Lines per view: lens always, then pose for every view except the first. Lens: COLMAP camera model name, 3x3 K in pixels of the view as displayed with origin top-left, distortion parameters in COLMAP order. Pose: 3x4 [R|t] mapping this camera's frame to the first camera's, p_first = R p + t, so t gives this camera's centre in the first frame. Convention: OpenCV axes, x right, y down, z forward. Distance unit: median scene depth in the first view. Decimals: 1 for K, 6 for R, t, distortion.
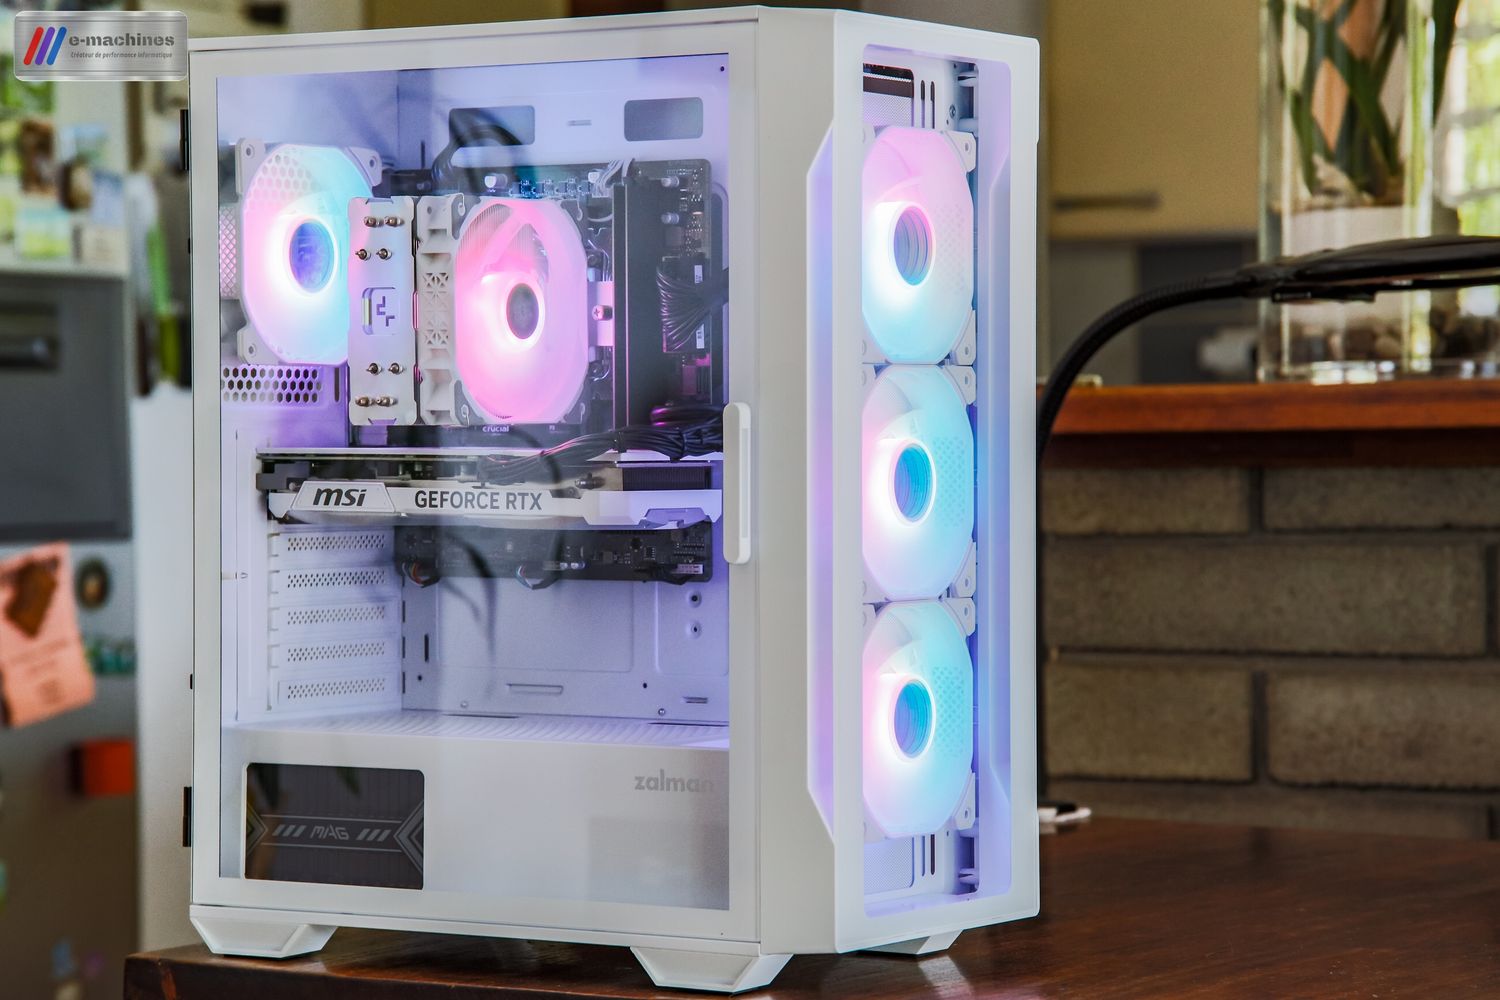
lens RADIAL K [[4349.2, 0, 750.0], [0, 4349.2, 500.0], [0, 0, 1]] dist [0.609854, -0.148581]
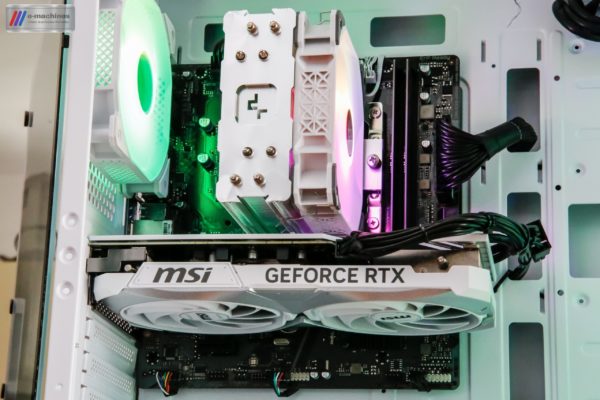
lens RADIAL K [[1523.1, 0, 300.0], [0, 1523.1, 200.0], [0, 0, 1]] dist [0.436841, 0.068526]
pose [[0.918485, 0.134355, 0.371932, -0.212889], [-0.024113, 0.957794, -0.286441, 0.091195], [-0.394719, 0.254123, 0.882960, 0.641376]]
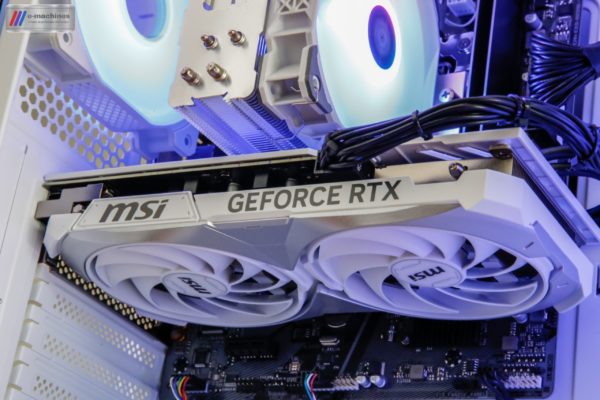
lens RADIAL K [[1463.3, 0, 300.0], [0, 1463.3, 200.0], [0, 0, 1]] dist [0.287178, -0.465216]
pose [[0.986654, 0.162119, 0.015212, -0.066990], [-0.140846, 0.896582, -0.419885, 0.110883], [-0.081710, 0.412139, 0.907450, 0.741043]]
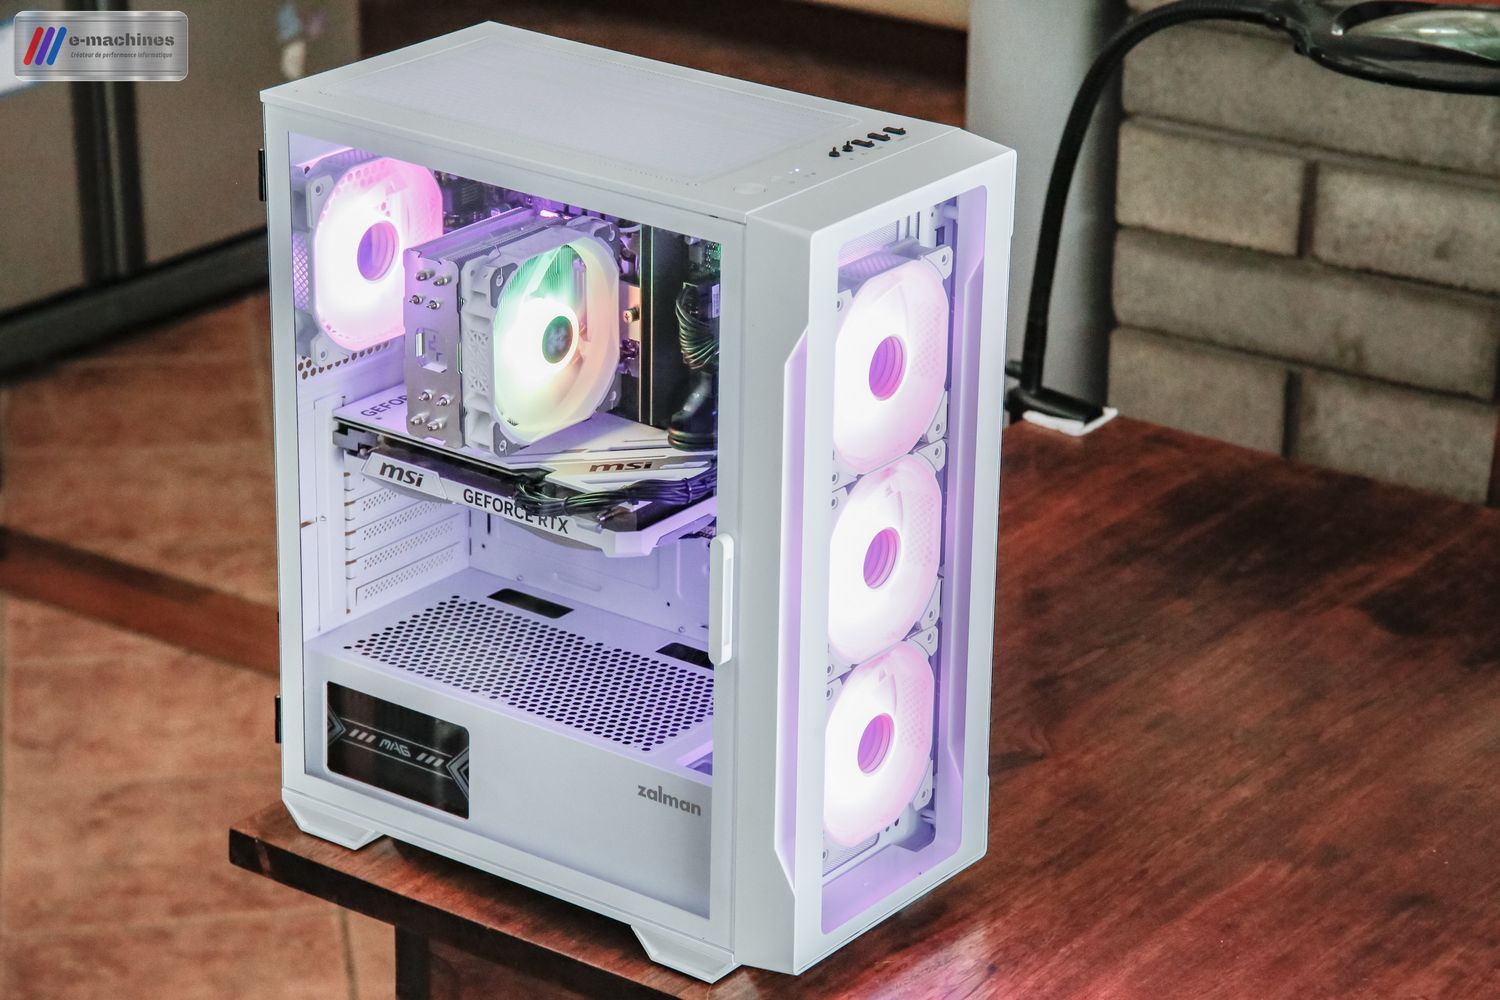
lens RADIAL K [[4112.0, 0, 750.0], [0, 4112.0, 500.0], [0, 0, 1]] dist [0.649044, 0.430891]
pose [[0.997407, 0.043382, -0.057427, 0.061224], [-0.020053, 0.933827, 0.357162, -0.386548], [0.069121, -0.355084, 0.932275, -0.015527]]
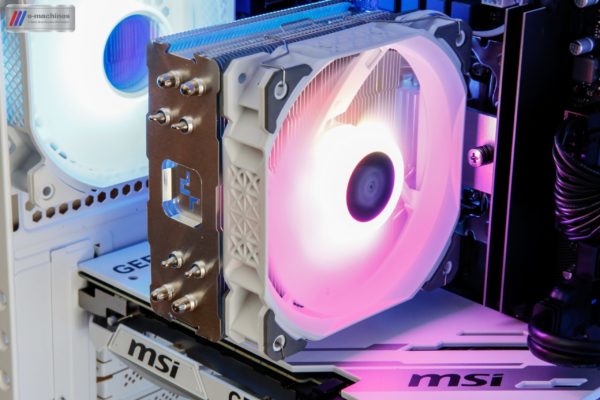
lens RADIAL K [[1463.3, 0, 300.0], [0, 1463.3, 200.0], [0, 0, 1]] dist [0.287178, -0.465216]
pose [[0.979643, 0.094411, -0.177162, -0.018228], [-0.028546, 0.939055, 0.342580, -0.128080], [0.198708, -0.330549, 0.922633, 0.751824]]
